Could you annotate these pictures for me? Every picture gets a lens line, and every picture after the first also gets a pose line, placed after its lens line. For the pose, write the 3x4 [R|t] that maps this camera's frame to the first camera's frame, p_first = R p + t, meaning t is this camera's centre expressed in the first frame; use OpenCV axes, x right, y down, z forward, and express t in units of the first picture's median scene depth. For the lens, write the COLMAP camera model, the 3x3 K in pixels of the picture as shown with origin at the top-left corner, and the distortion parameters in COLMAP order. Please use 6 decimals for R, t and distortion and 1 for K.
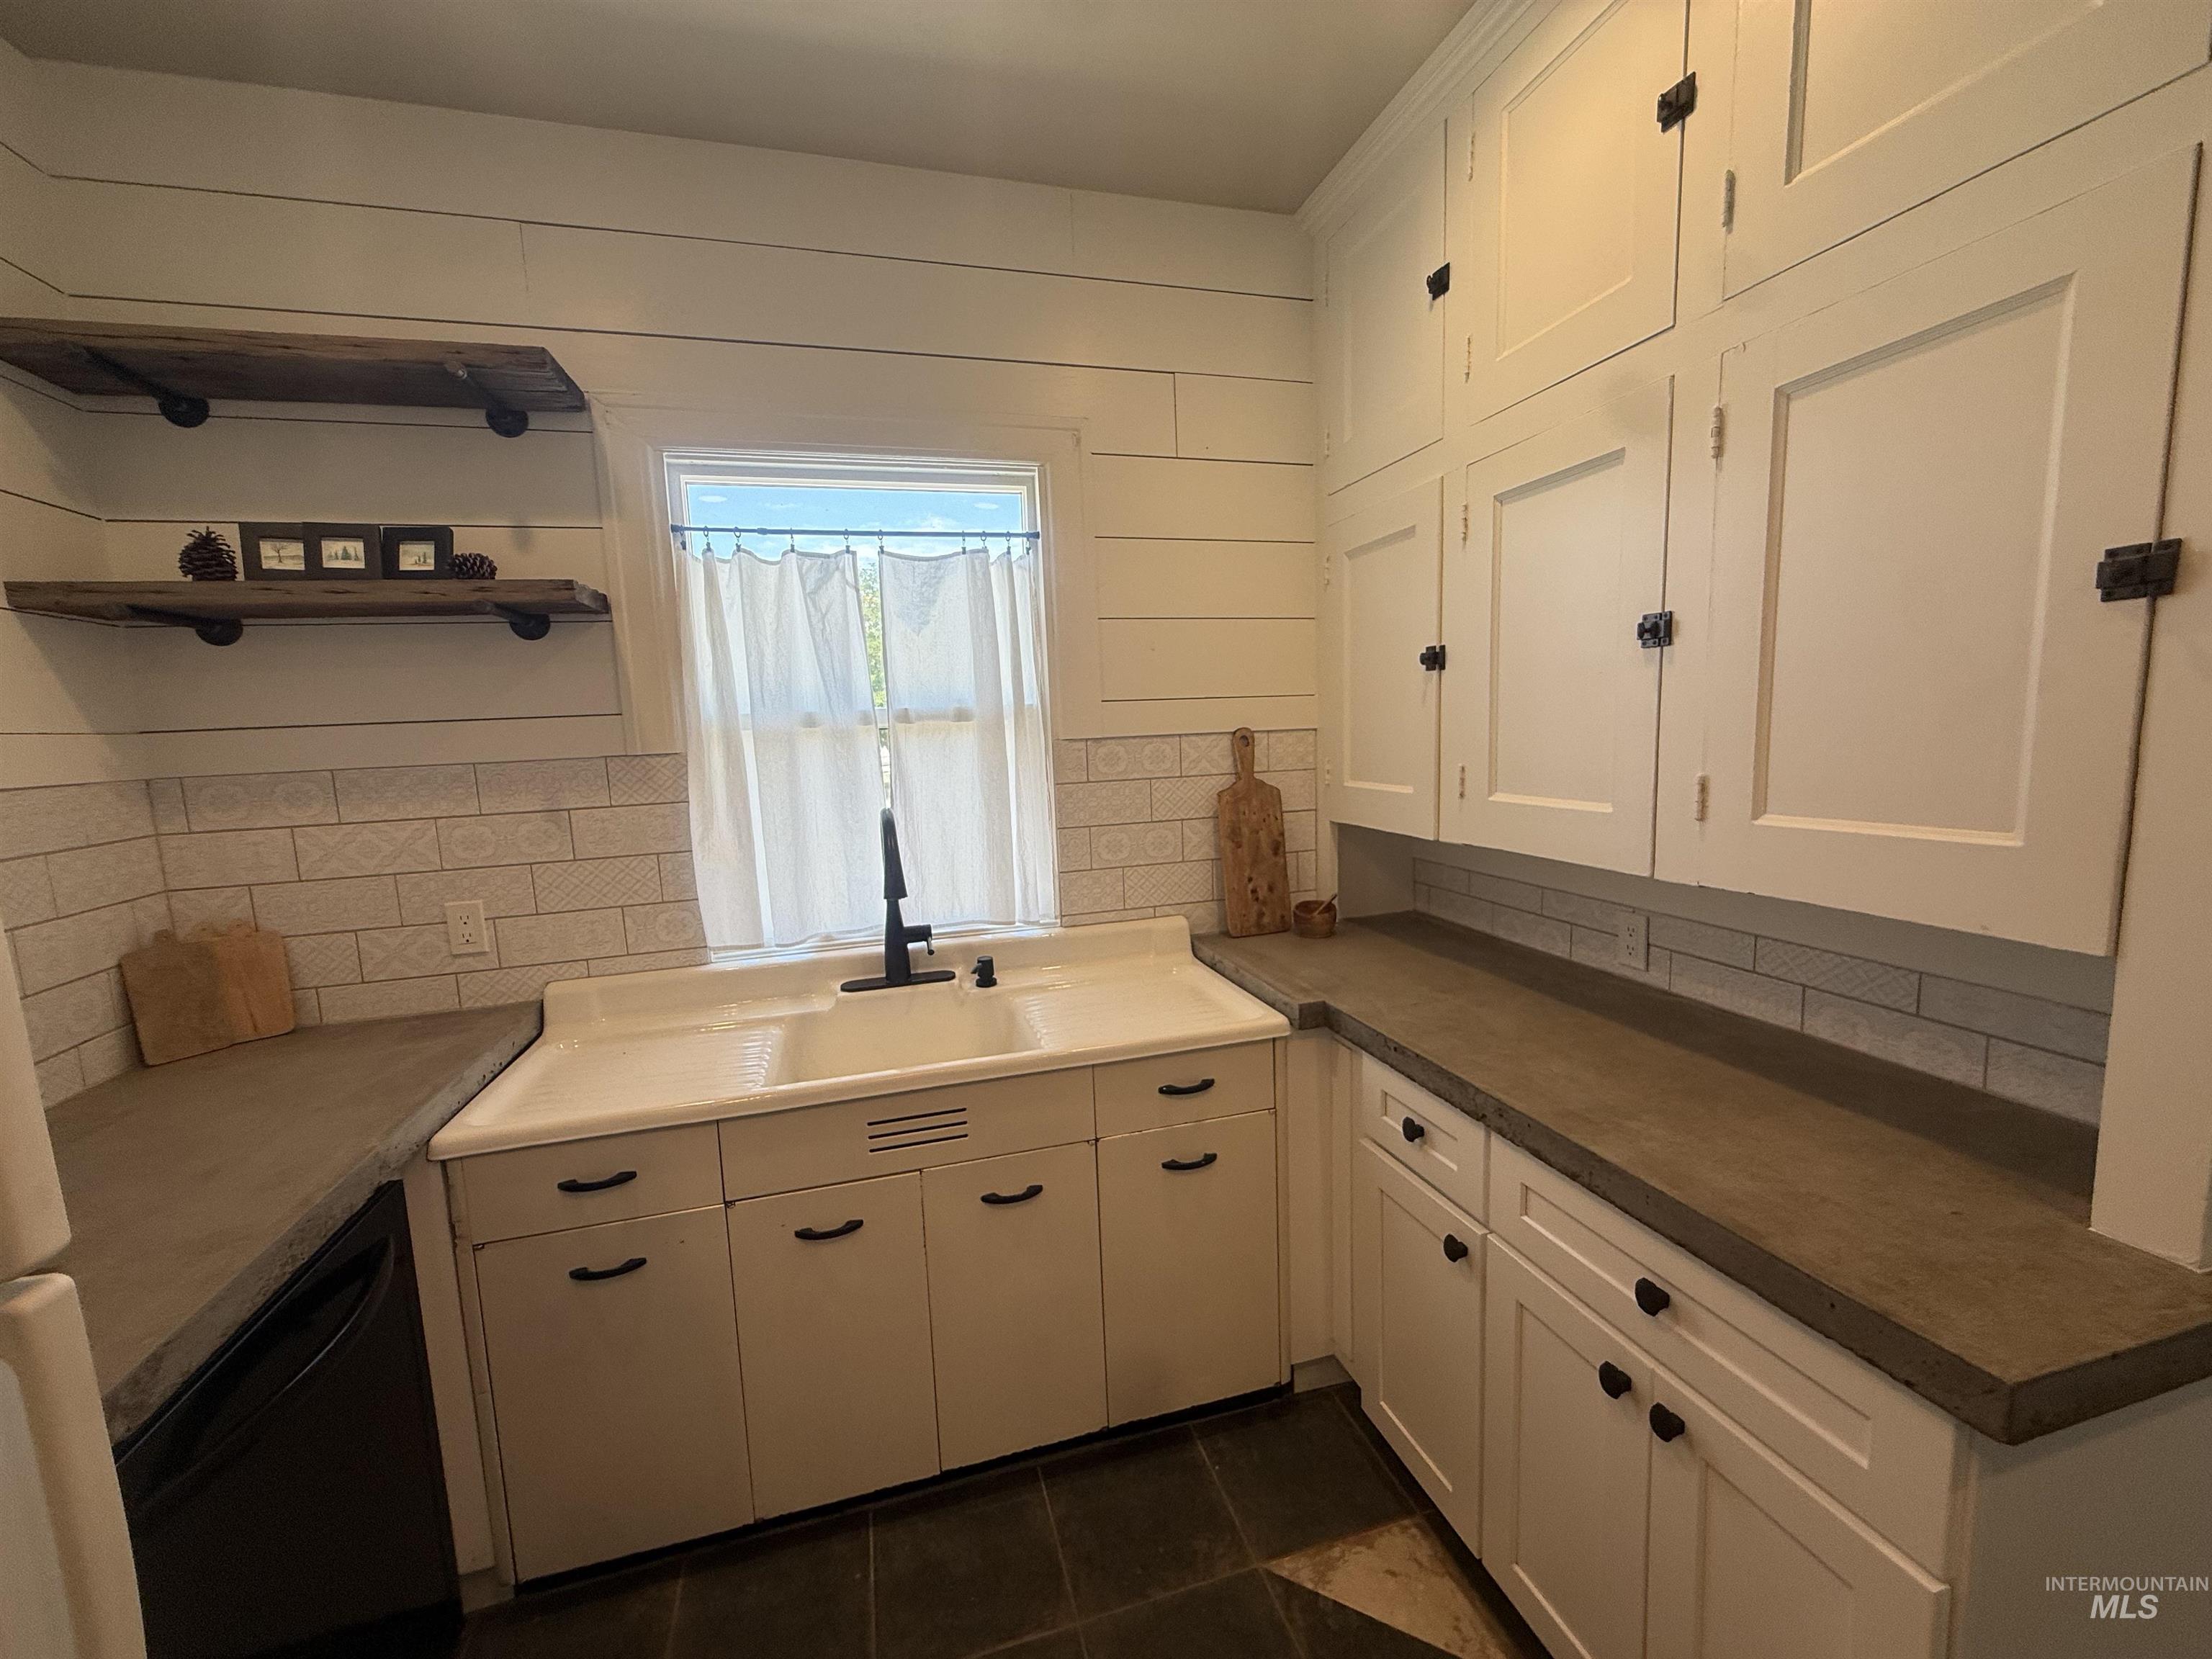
lens RADIAL K [[880.1, 0, 1098.2], [0, 880.1, 832.8], [0, 0, 1]] dist [0.002548, -0.000095]
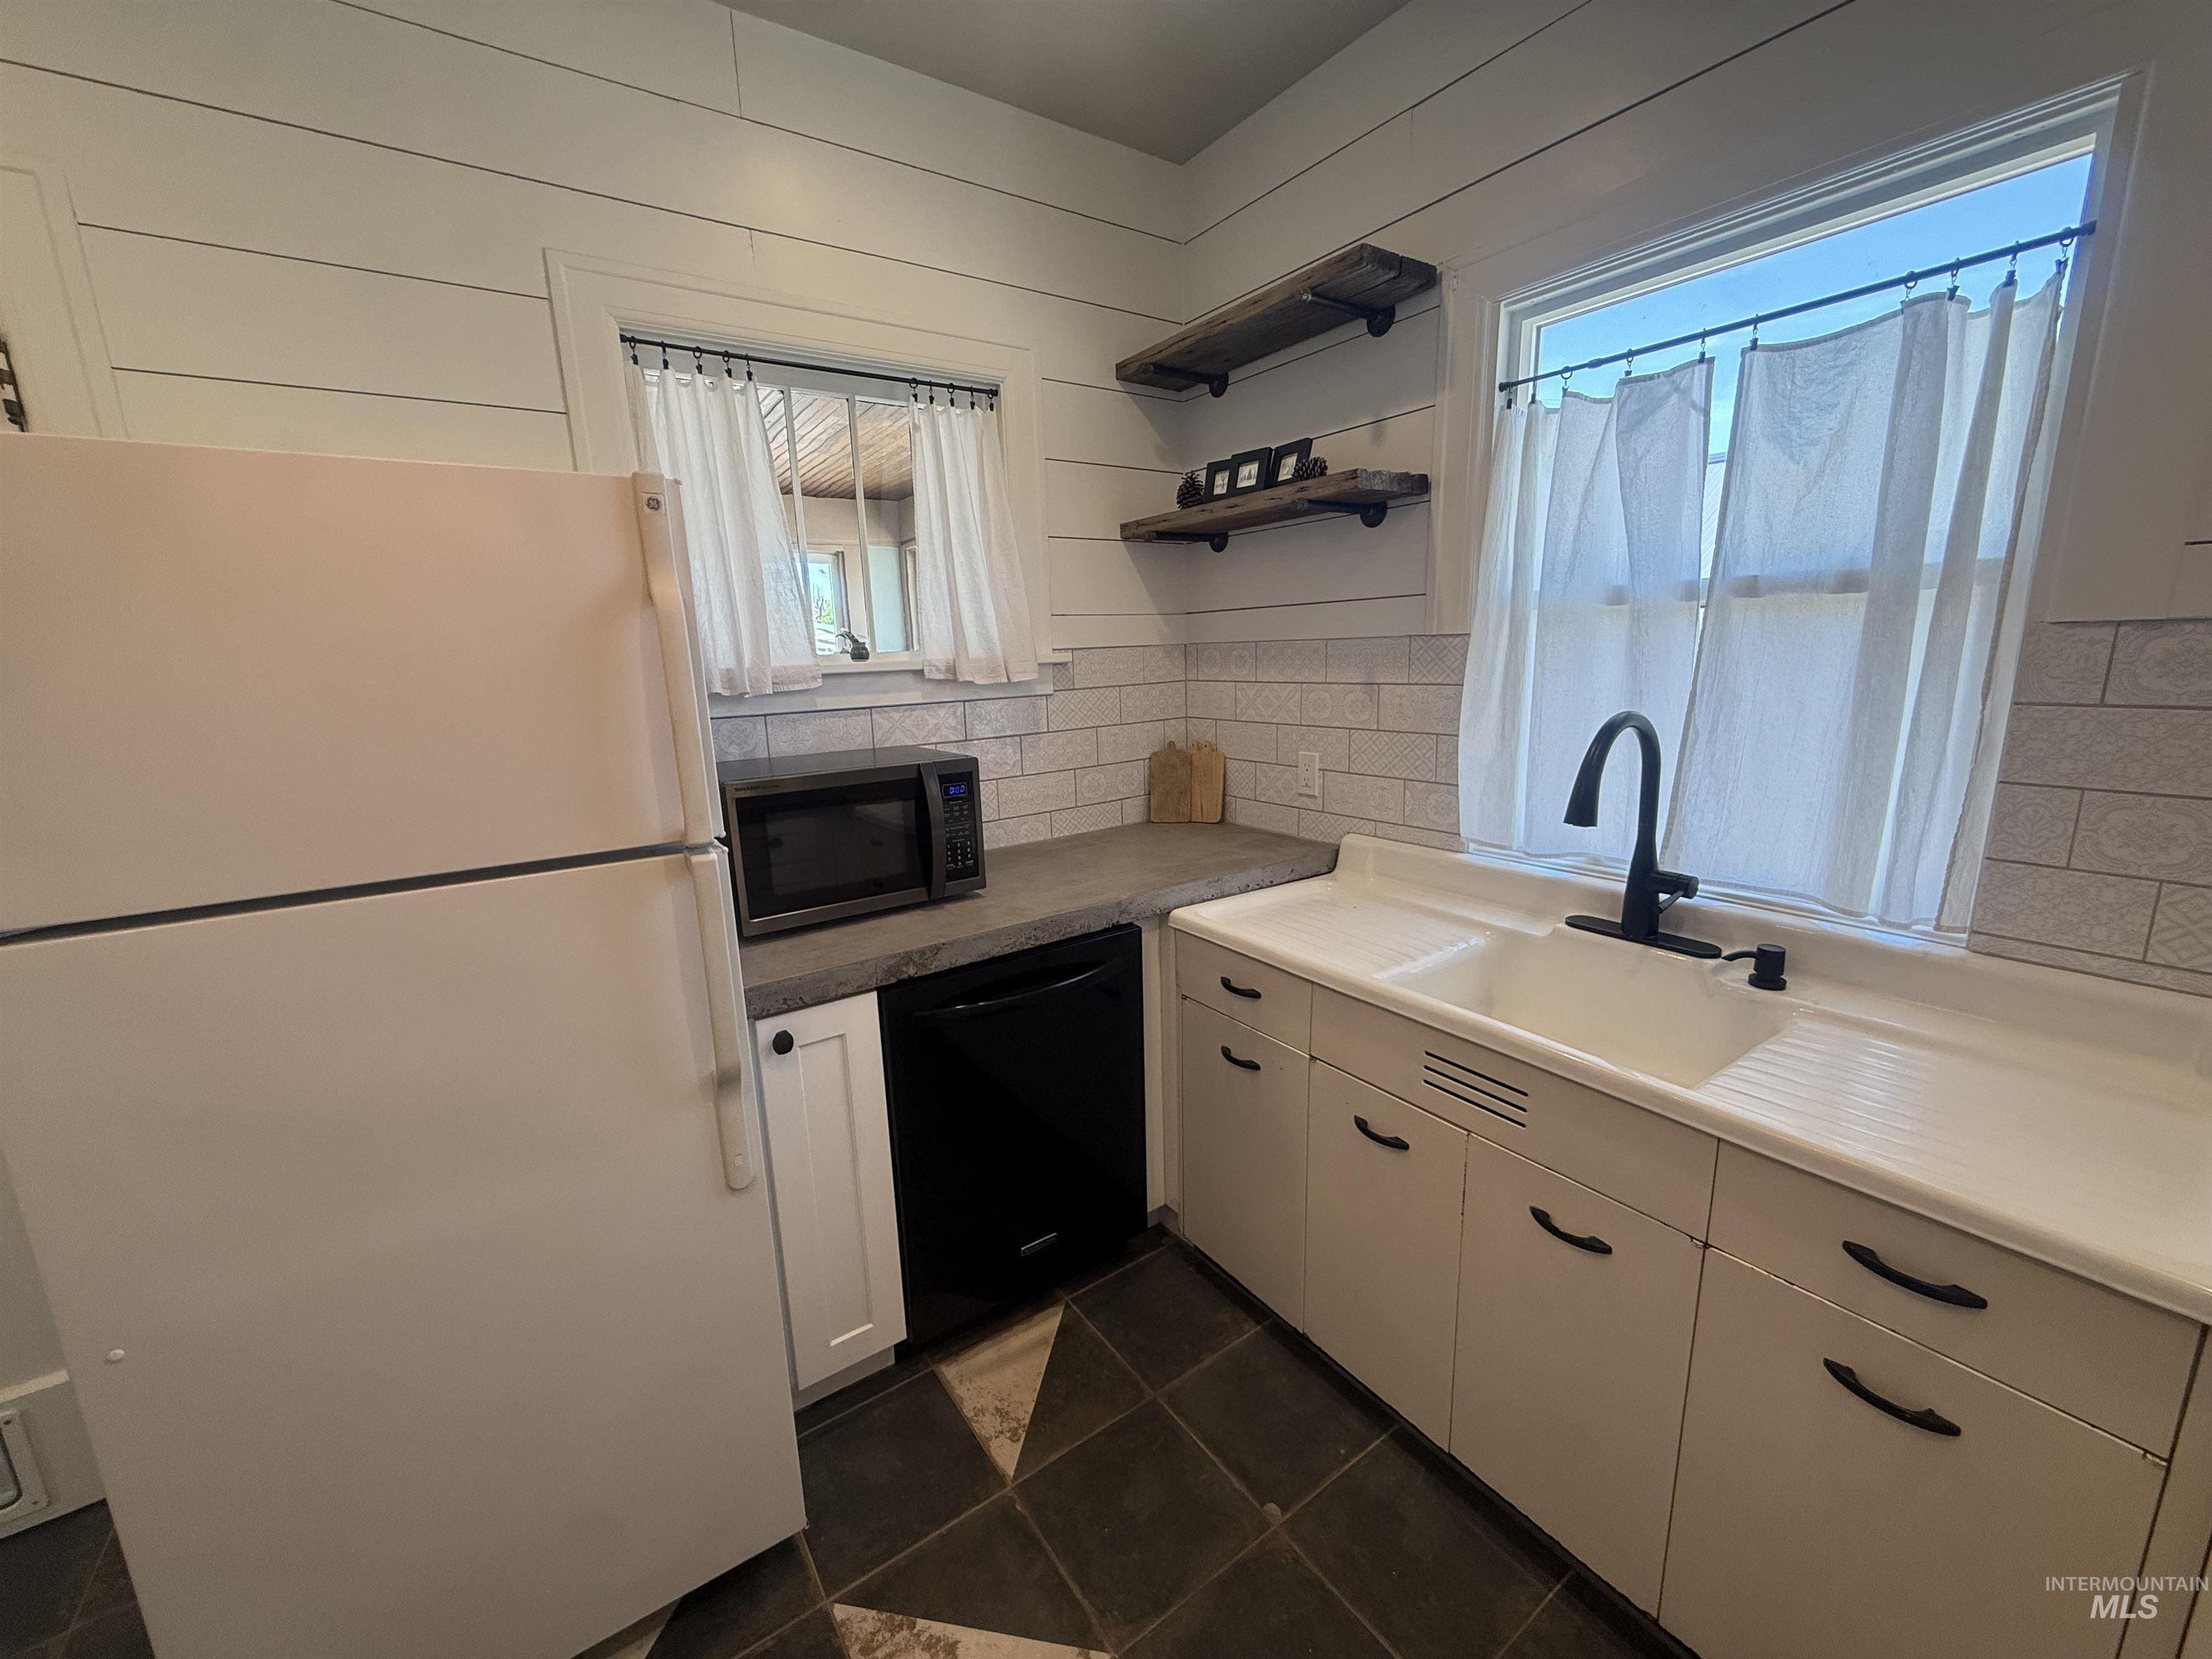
lens RADIAL K [[880.1, 0, 1099.1], [0, 880.1, 831.4], [0, 0, 1]] dist [0.002548, -0.000095]
pose [[0.326888, 0.227083, -0.917375, 0.353691], [-0.099009, 0.973590, 0.205718, -0.040278], [0.939862, 0.023581, 0.340738, 0.310356]]
